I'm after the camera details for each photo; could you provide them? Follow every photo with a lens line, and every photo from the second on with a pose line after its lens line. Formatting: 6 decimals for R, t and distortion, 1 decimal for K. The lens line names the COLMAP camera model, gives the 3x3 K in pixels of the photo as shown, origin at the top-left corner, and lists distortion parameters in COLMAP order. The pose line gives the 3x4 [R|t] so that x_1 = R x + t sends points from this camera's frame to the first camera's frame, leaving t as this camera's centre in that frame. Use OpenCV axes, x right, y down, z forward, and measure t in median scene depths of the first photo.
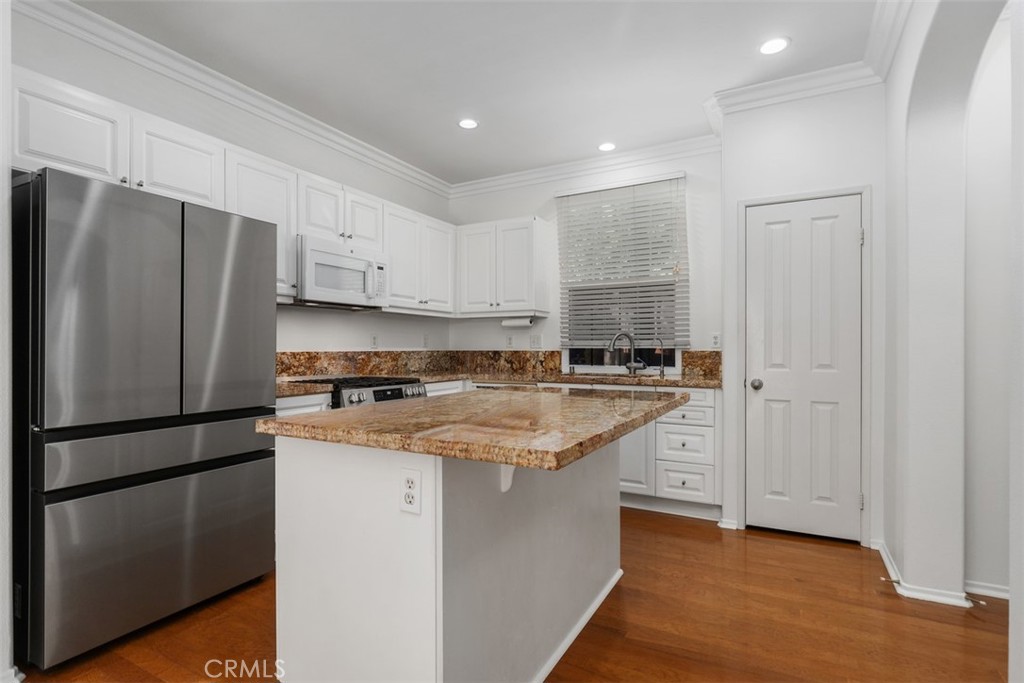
lens RADIAL K [[516.7, 0, 510.6], [0, 516.7, 345.4], [0, 0, 1]] dist [0.003291, 0.000328]
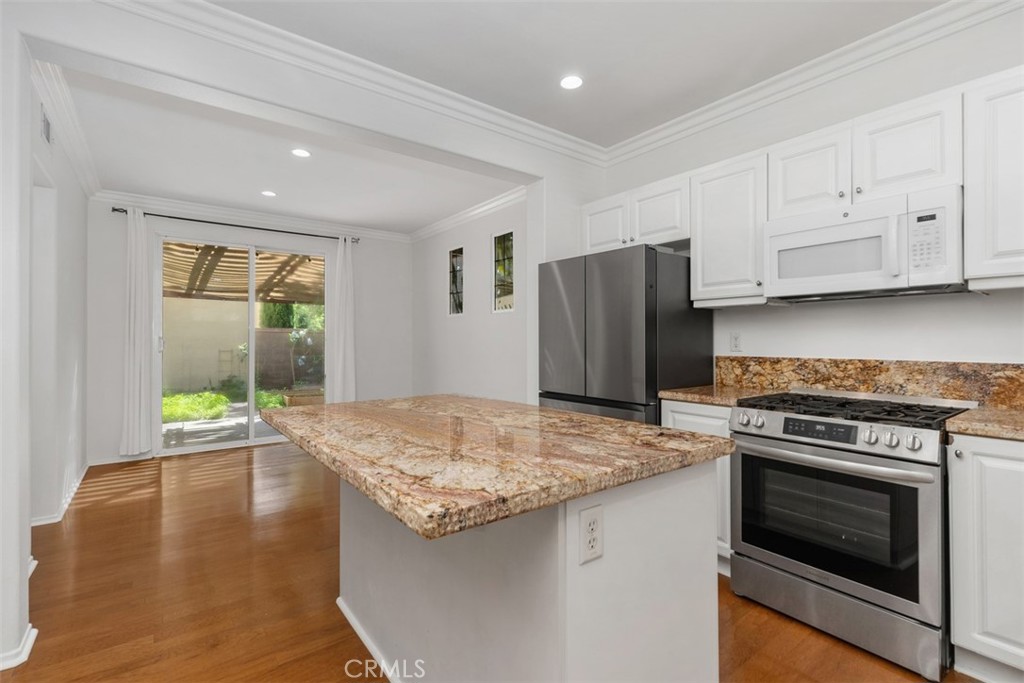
lens RADIAL K [[468.9, 0, 513.4], [0, 468.9, 338.1], [0, 0, 1]] dist [0.004118, -0.000177]
pose [[-0.410370, -0.004847, -0.911906, 0.149951], [0.004183, 0.999965, -0.007197, -0.005541], [0.911909, -0.006768, -0.410336, 0.293974]]
